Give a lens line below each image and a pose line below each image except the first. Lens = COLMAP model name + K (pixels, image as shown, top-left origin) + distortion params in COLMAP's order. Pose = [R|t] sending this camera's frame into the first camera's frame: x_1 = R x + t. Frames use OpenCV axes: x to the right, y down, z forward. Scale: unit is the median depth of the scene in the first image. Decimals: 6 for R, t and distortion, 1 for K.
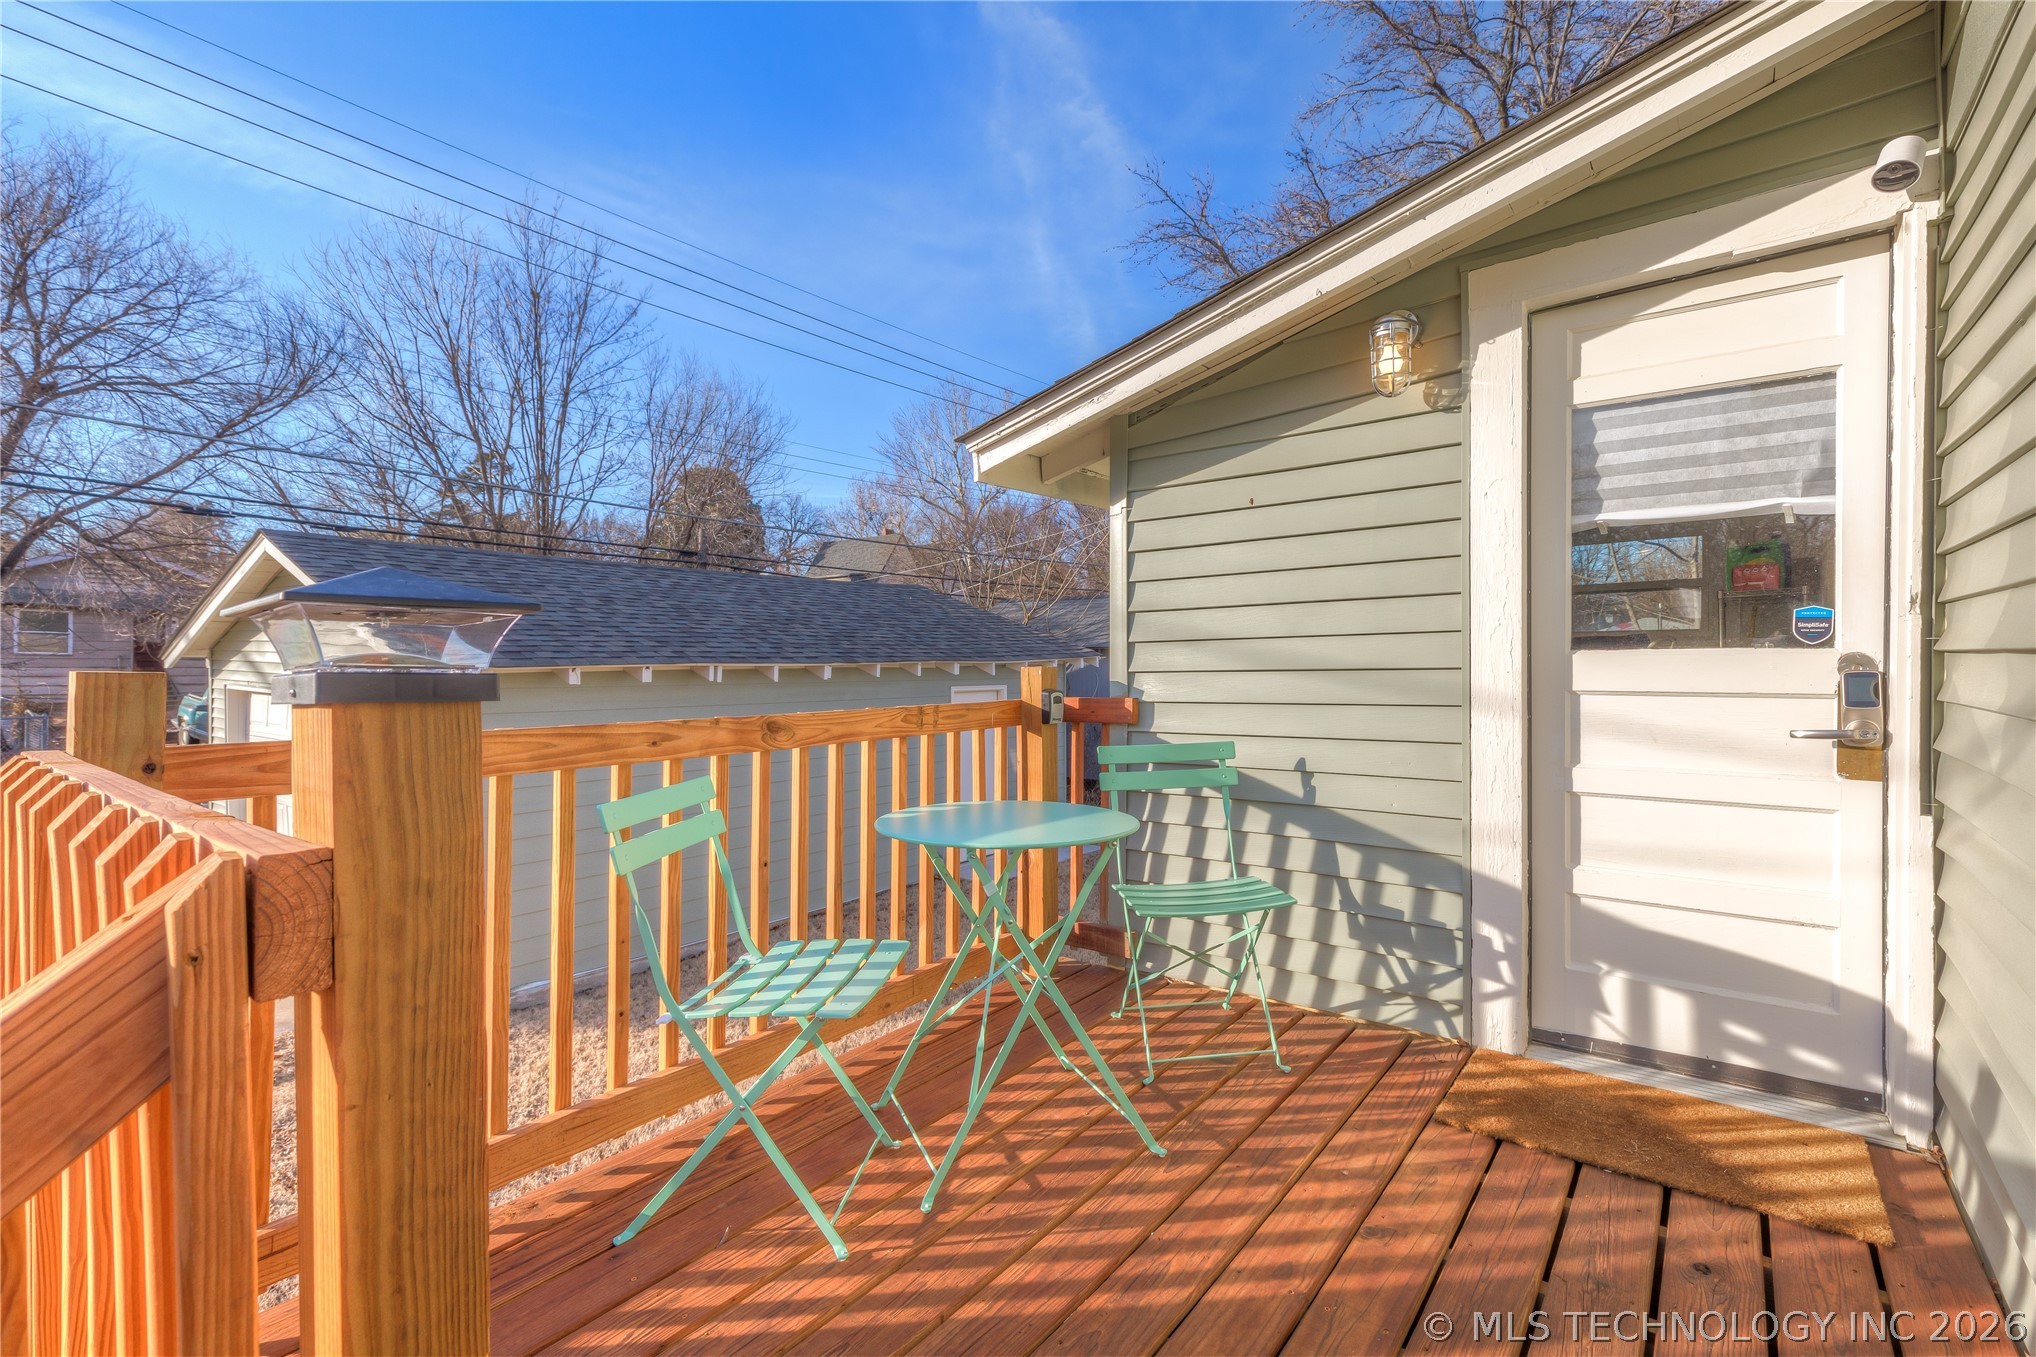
lens RADIAL K [[917.2, 0, 1017.9], [0, 917.2, 680.3], [0, 0, 1]] dist [0.005760, -0.000285]
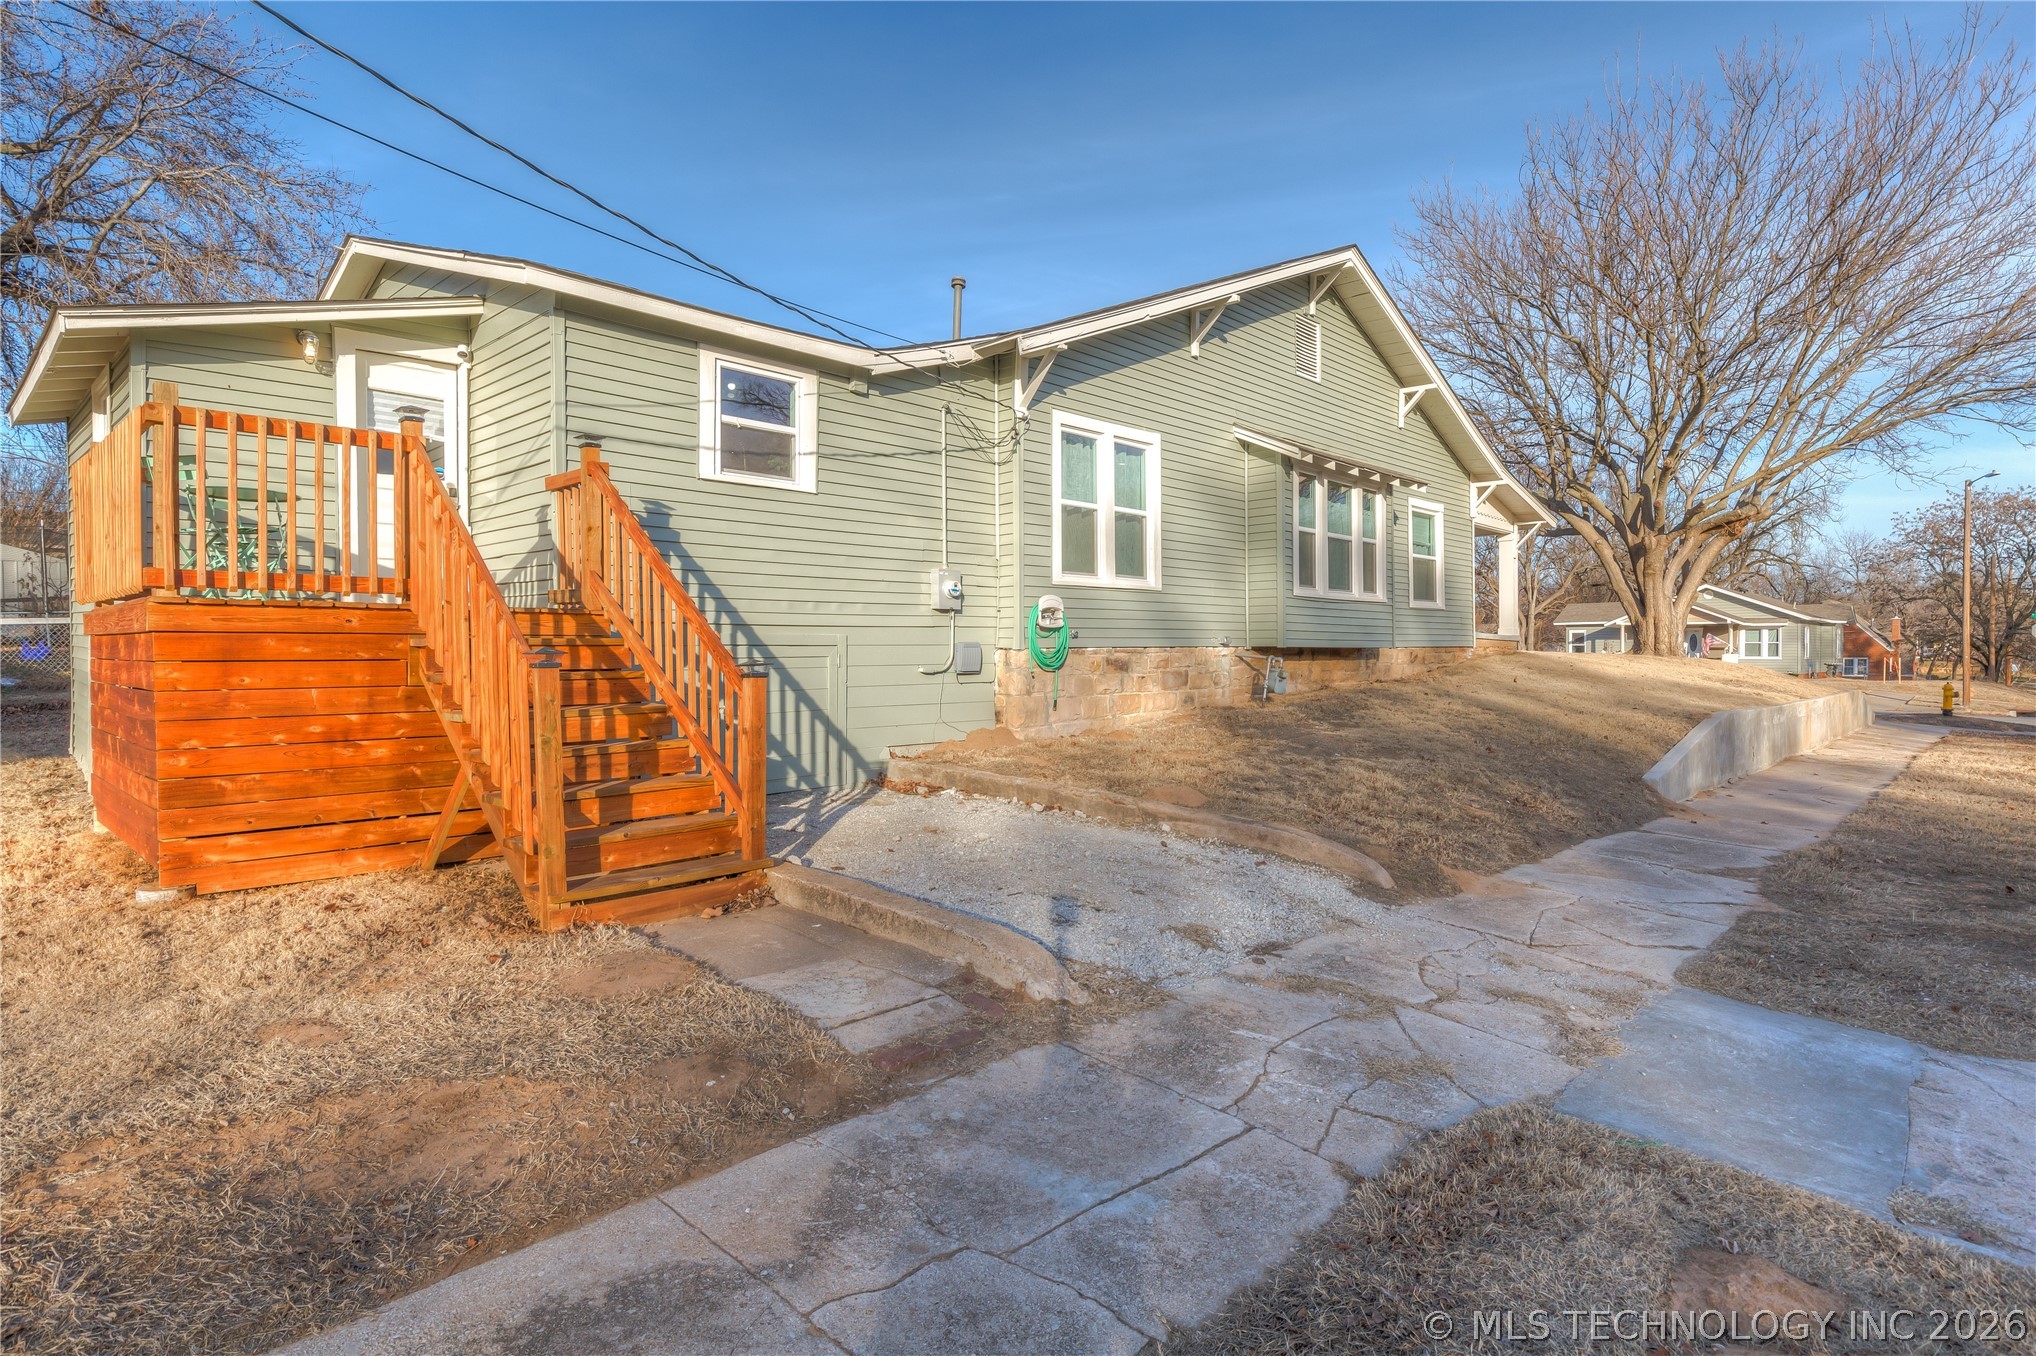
lens RADIAL K [[1067.8, 0, 1018.5], [0, 1067.8, 671.5], [0, 0, 1]] dist [0.000710, -0.000131]
pose [[0.103780, -0.026575, 0.994245, -2.509718], [0.015465, 0.999565, 0.025103, 0.531543], [-0.994480, 0.012770, 0.104146, -1.338593]]
